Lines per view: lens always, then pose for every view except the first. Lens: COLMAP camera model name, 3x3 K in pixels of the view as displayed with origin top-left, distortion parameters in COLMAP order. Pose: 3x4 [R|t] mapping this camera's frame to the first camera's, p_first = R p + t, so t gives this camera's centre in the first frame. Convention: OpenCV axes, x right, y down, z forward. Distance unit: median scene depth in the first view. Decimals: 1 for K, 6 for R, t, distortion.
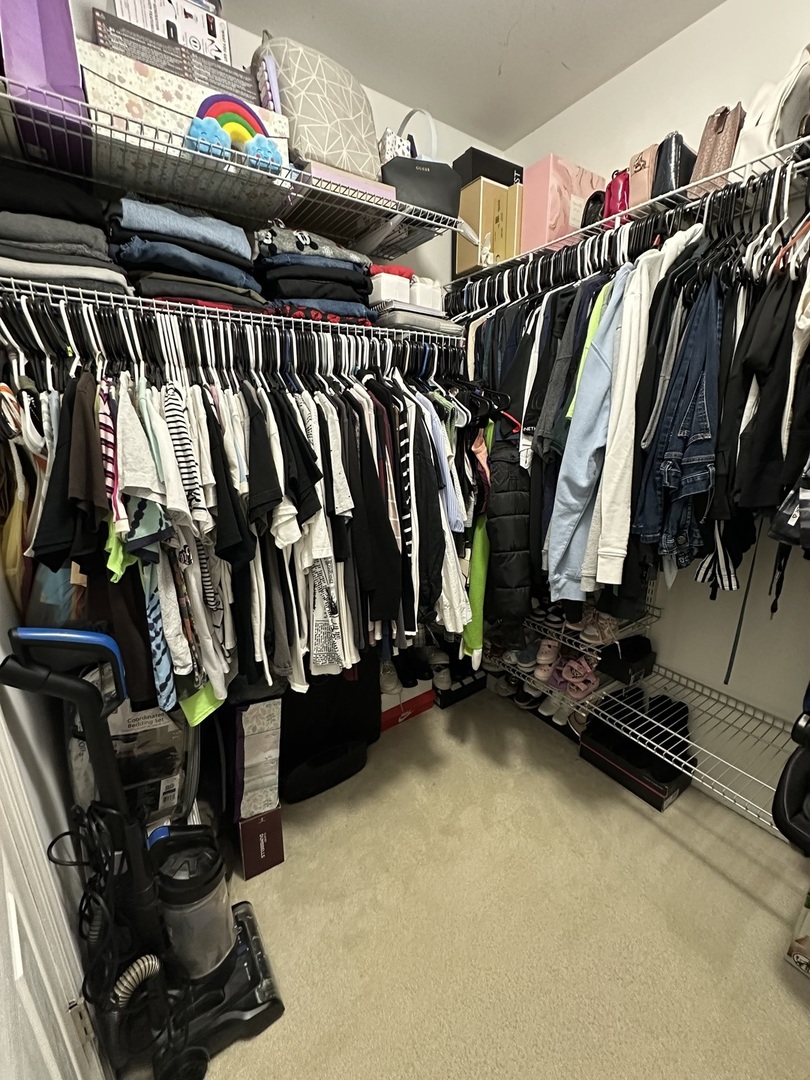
lens RADIAL K [[427.3, 0, 410.8], [0, 427.3, 539.8], [0, 0, 1]] dist [-0.007424, 0.000186]
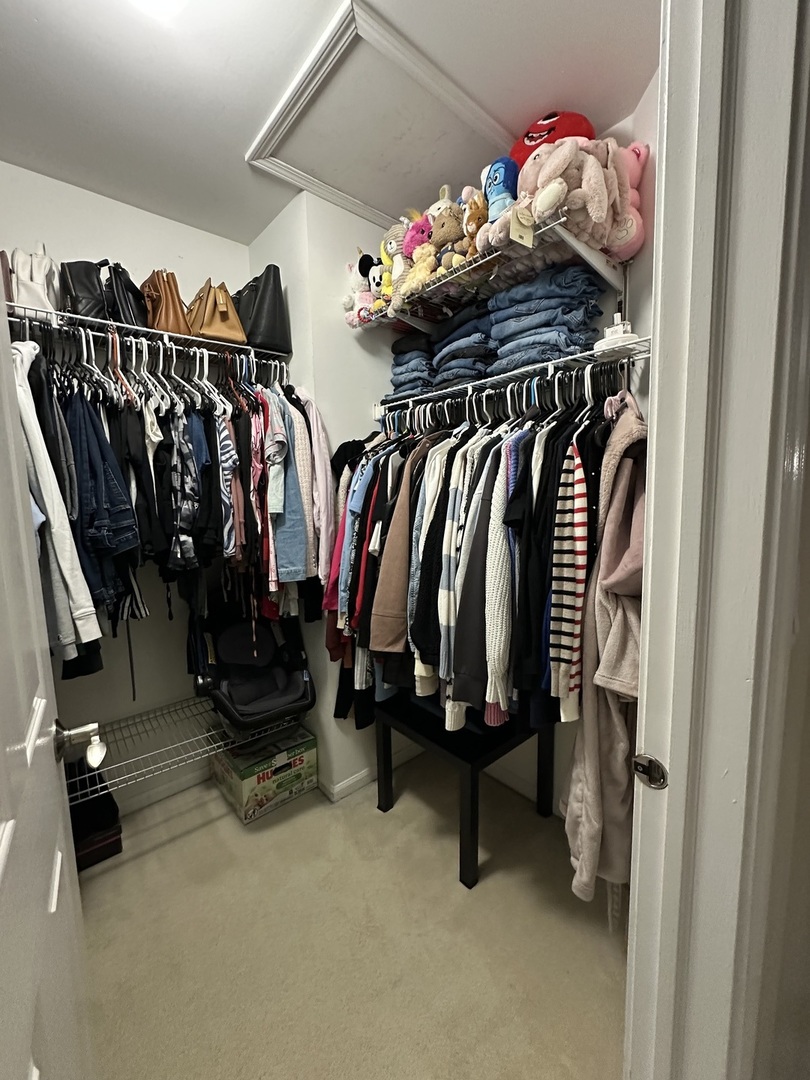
lens RADIAL K [[427.3, 0, 408.1], [0, 427.3, 537.6], [0, 0, 1]] dist [-0.007424, 0.000186]
pose [[-0.117051, -0.100289, 0.988049, -0.607832], [0.286193, 0.949277, 0.130258, -0.051987], [-0.950996, 0.298020, -0.082412, 0.216524]]
